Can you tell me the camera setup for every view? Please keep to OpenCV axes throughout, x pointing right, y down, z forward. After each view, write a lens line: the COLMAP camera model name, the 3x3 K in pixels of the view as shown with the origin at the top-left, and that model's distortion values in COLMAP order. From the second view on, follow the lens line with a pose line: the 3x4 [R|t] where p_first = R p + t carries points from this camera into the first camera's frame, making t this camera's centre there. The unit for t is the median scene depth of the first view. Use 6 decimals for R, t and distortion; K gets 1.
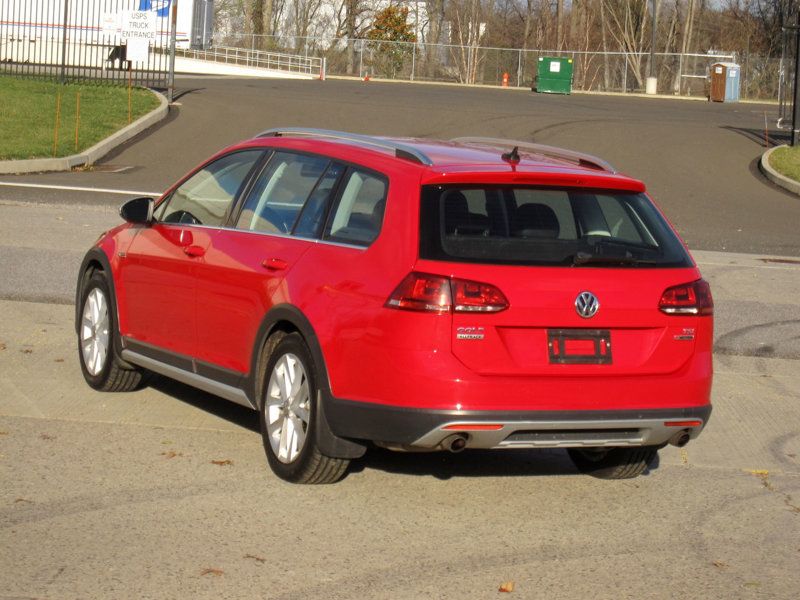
lens RADIAL K [[2256.1, 0, 423.0], [0, 2256.1, 300.1], [0, 0, 1]] dist [-0.068231, -0.009233]
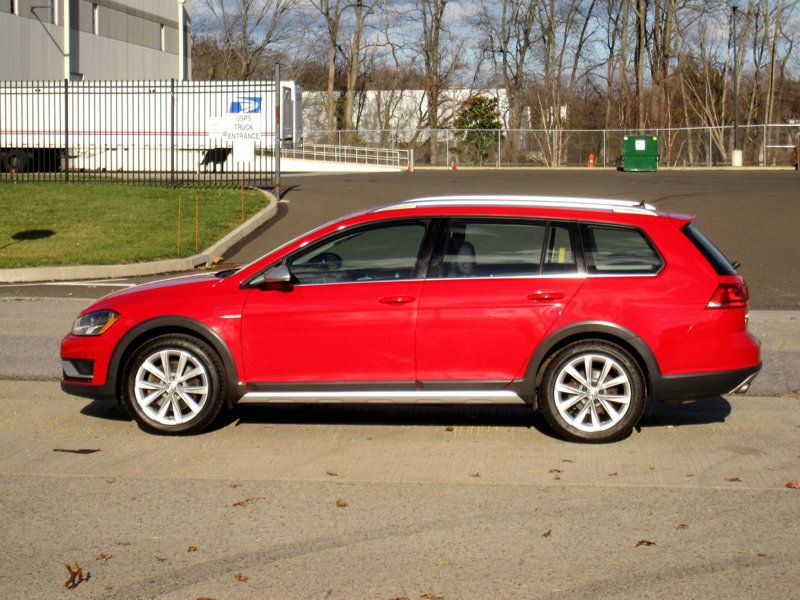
lens RADIAL K [[2262.4, 0, 400.0], [0, 2262.4, 300.0], [0, 0, 1]] dist [-0.039319, -0.828609]
pose [[0.997323, -0.055547, -0.047544, -0.005226], [0.053615, 0.997720, -0.040996, 0.001652], [0.049713, 0.038337, 0.998028, -0.014631]]
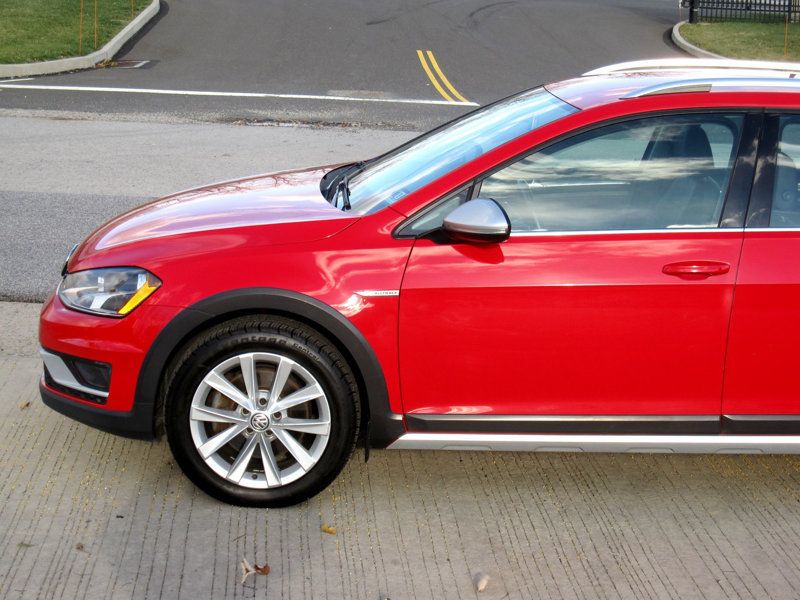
lens RADIAL K [[1622.7, 0, 400.0], [0, 1622.7, 300.0], [0, 0, 1]] dist [-0.151006, -0.186805]
pose [[0.996674, -0.036888, 0.072669, -0.028699], [0.028825, 0.993620, 0.109032, -0.010800], [-0.076228, -0.106575, 0.991378, 0.085928]]
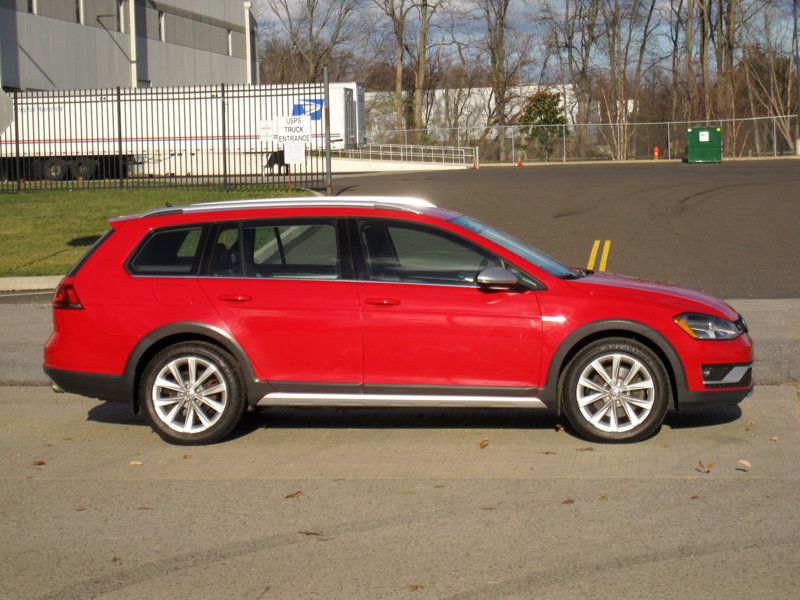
lens RADIAL K [[2248.0, 0, 400.0], [0, 2248.0, 300.0], [0, 0, 1]] dist [-0.085377, -0.276235]
pose [[0.993308, -0.079626, -0.083660, 0.001632], [0.076306, 0.996192, -0.042175, 0.002076], [0.086699, 0.035509, 0.995601, -0.014748]]
